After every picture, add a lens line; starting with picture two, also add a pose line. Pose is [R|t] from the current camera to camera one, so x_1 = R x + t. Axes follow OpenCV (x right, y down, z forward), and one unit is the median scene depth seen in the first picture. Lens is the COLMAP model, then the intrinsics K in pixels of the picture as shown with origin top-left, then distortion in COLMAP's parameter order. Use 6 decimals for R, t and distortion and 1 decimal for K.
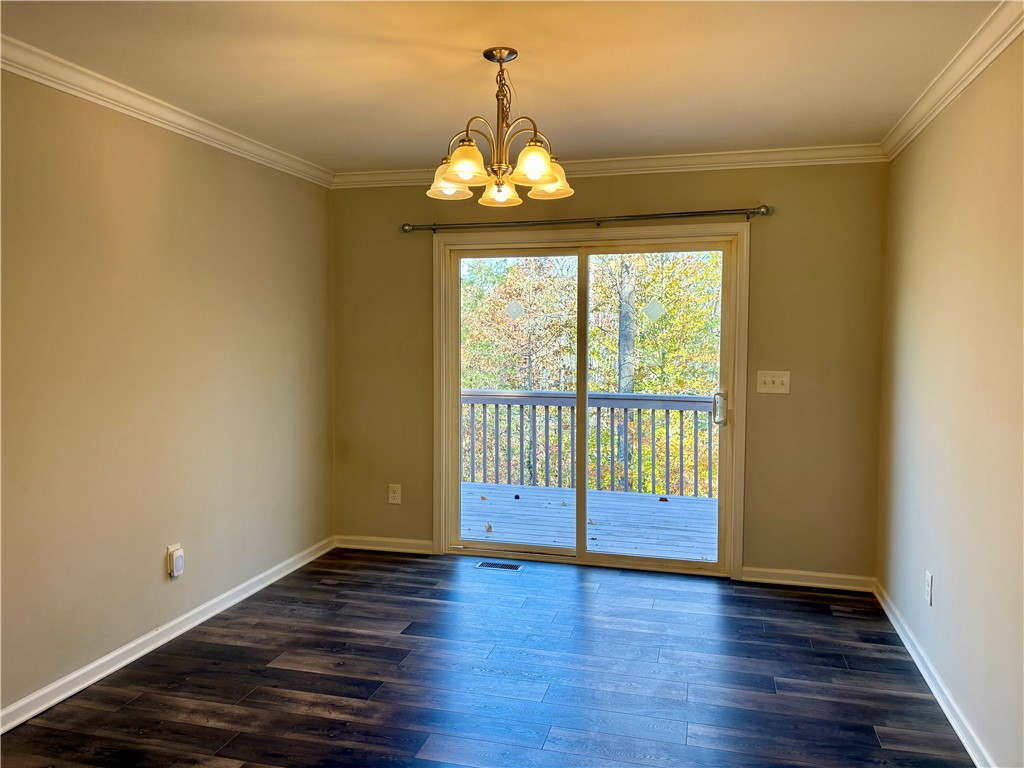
lens RADIAL K [[776.4, 0, 512.0], [0, 776.4, 384.0], [0, 0, 1]] dist [0.017348, -0.005756]
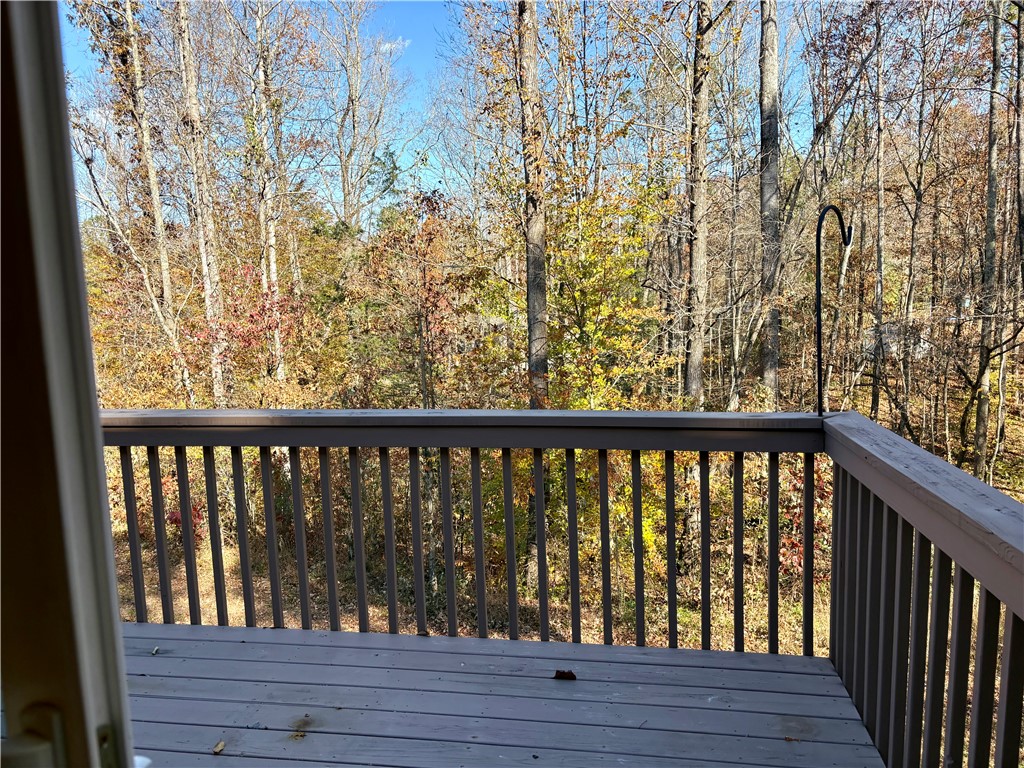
lens RADIAL K [[776.4, 0, 512.0], [0, 776.4, 384.0], [0, 0, 1]] dist [0.017348, -0.005756]
pose [[0.992944, -0.035405, 0.113177, 0.030597], [0.029611, 0.998183, 0.052470, -0.006103], [-0.114829, -0.048748, 0.992188, 0.224158]]
